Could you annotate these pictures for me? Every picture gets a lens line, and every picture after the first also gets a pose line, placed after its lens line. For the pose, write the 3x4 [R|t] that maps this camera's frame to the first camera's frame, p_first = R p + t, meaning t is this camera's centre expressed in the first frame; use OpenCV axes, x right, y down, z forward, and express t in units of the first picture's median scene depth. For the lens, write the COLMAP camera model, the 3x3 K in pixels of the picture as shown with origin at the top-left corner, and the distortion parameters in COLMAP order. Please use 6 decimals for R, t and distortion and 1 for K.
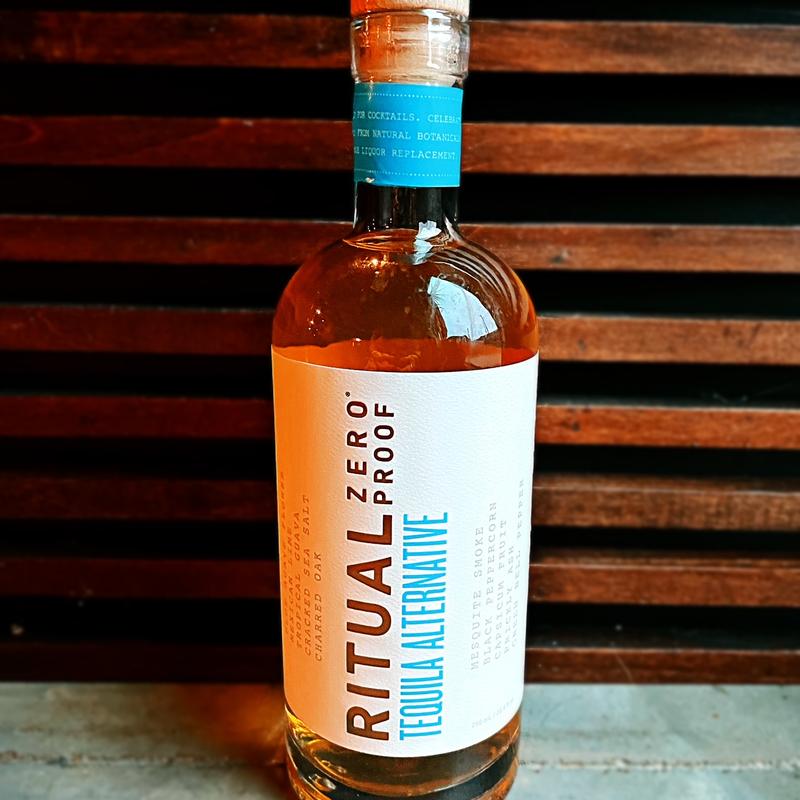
lens RADIAL K [[781.1, 0, 396.6], [0, 781.1, 409.8], [0, 0, 1]] dist [-0.008958, 0.000000]
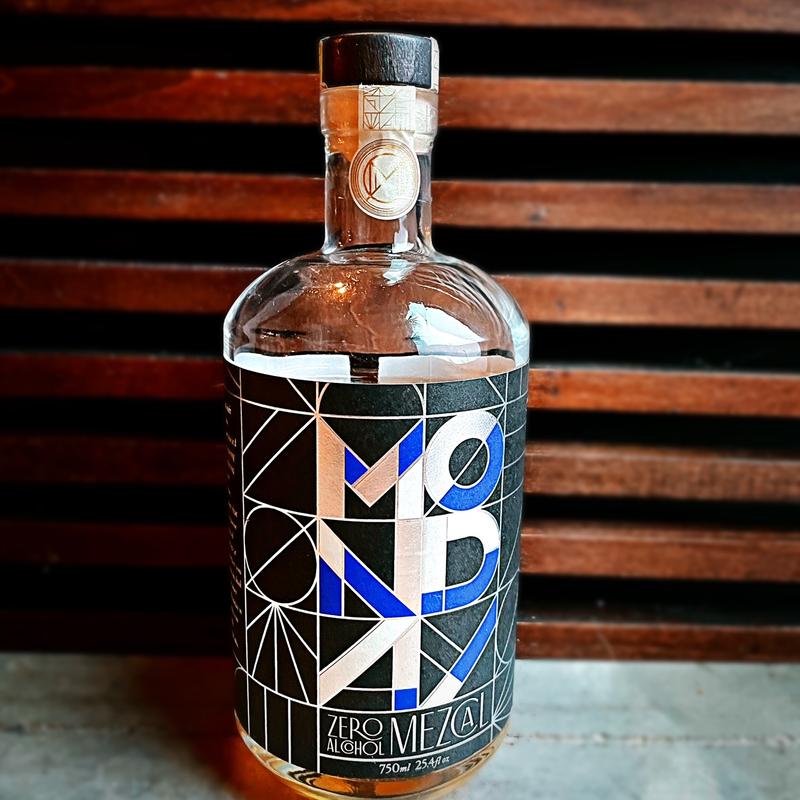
lens RADIAL K [[781.1, 0, 392.6], [0, 781.1, 399.2], [0, 0, 1]] dist [-0.008958, 0.000000]
pose [[0.999954, 0.008970, -0.003330, 0.030946], [-0.009062, 0.999545, -0.028771, 0.063700], [0.003071, 0.028800, 0.999580, 0.024146]]
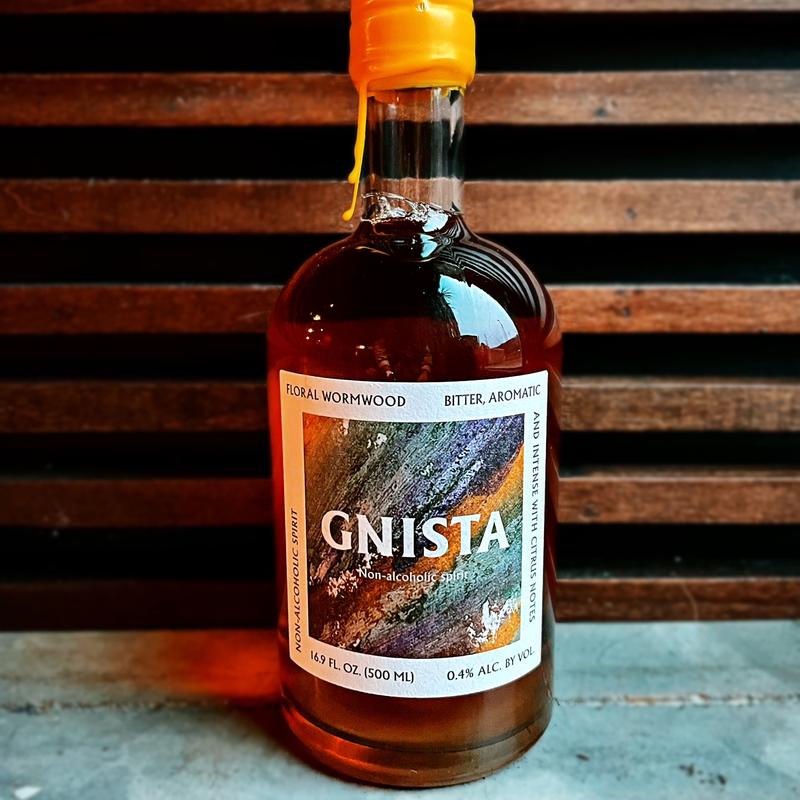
lens RADIAL K [[781.1, 0, 400.1], [0, 781.1, 404.2], [0, 0, 1]] dist [-0.008958, 0.000000]
pose [[0.999791, -0.020379, -0.001404, -0.022944], [0.020272, 0.998309, -0.054475, 0.170554], [0.002512, 0.054435, 0.998514, 0.142263]]
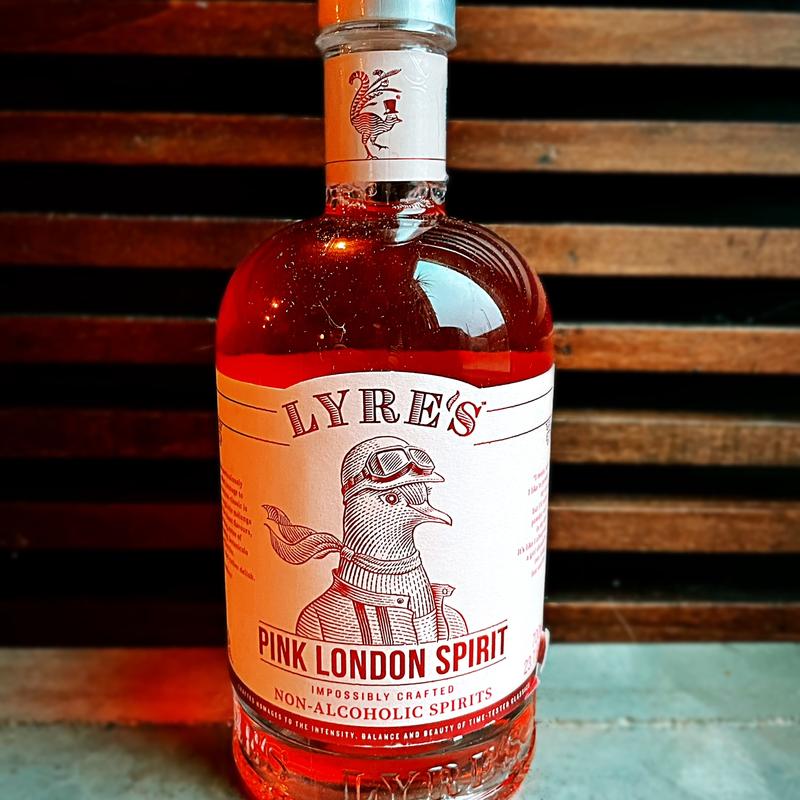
lens RADIAL K [[781.1, 0, 392.6], [0, 781.1, 409.4], [0, 0, 1]] dist [-0.008958, 0.000000]
pose [[0.999795, -0.005700, 0.019426, 0.009675], [0.006445, 0.999238, -0.038484, 0.127481], [-0.019191, 0.038601, 0.999070, 0.104576]]
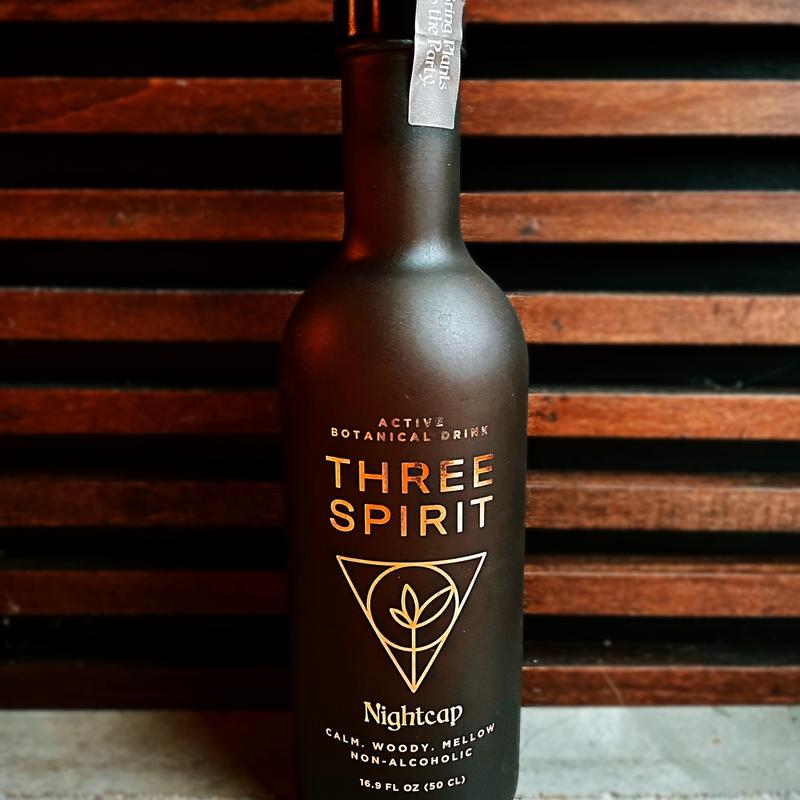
lens RADIAL K [[781.1, 0, 400.6], [0, 781.1, 404.9], [0, 0, 1]] dist [-0.008958, 0.000000]
pose [[0.999937, -0.011136, -0.001544, 0.057163], [0.011069, 0.999214, -0.038067, 0.040824], [0.001967, 0.038048, 0.999274, 0.100224]]
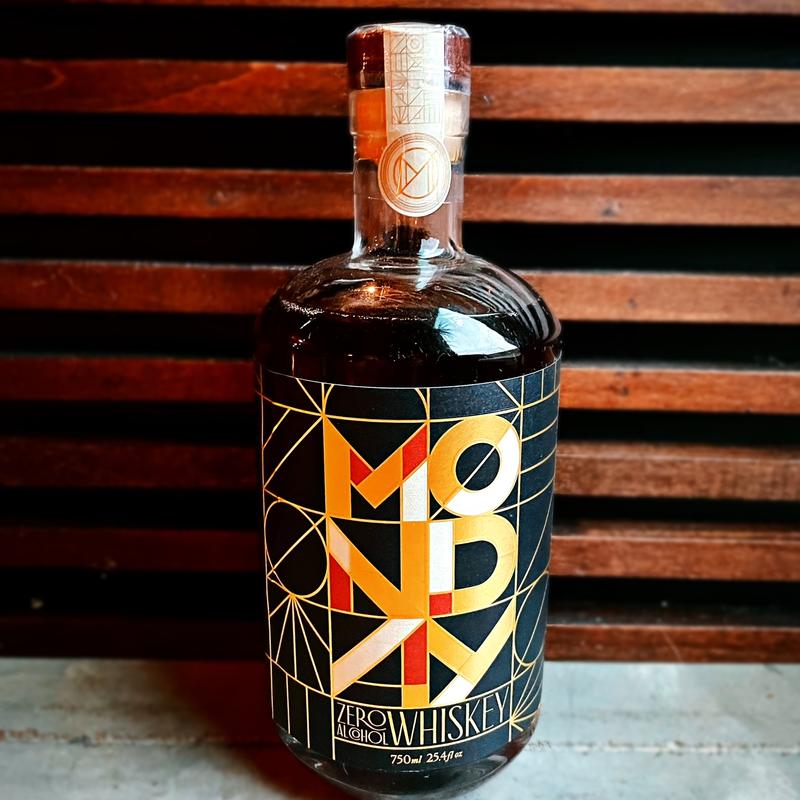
lens RADIAL K [[781.1, 0, 402.5], [0, 781.1, 399.5], [0, 0, 1]] dist [-0.008958, 0.000000]
pose [[0.999955, 0.001619, -0.009356, -0.031706], [-0.001564, 0.999981, 0.005879, 0.027231], [0.009366, -0.005864, 0.999939, 0.050955]]
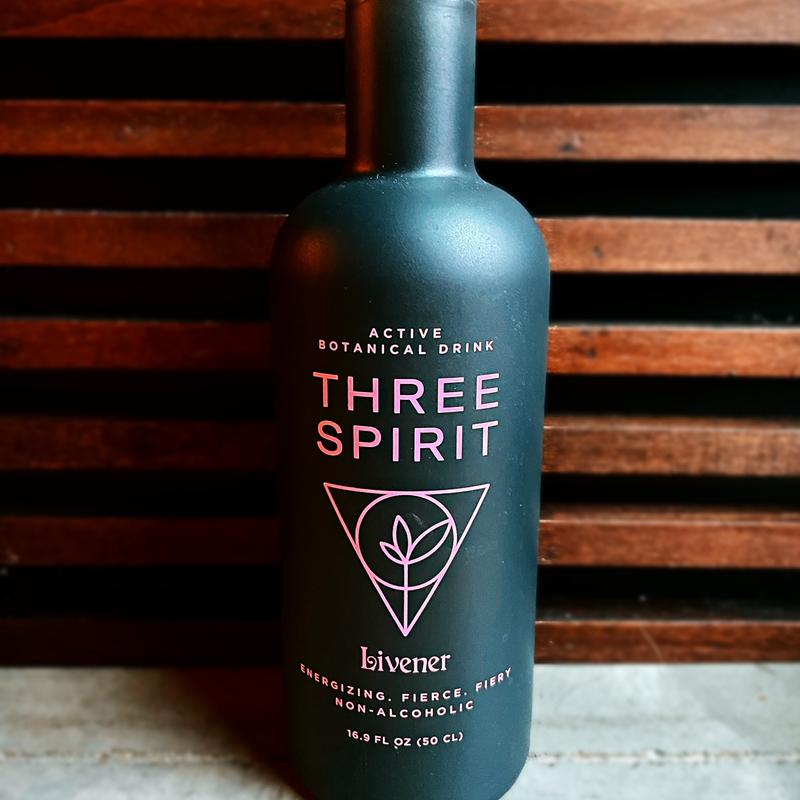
lens RADIAL K [[781.1, 0, 396.7], [0, 781.1, 405.2], [0, 0, 1]] dist [-0.008958, 0.000000]
pose [[0.999956, -0.009024, 0.002595, 0.017969], [0.009076, 0.999749, -0.020507, 0.095727], [-0.002409, 0.020530, 0.999786, 0.165322]]
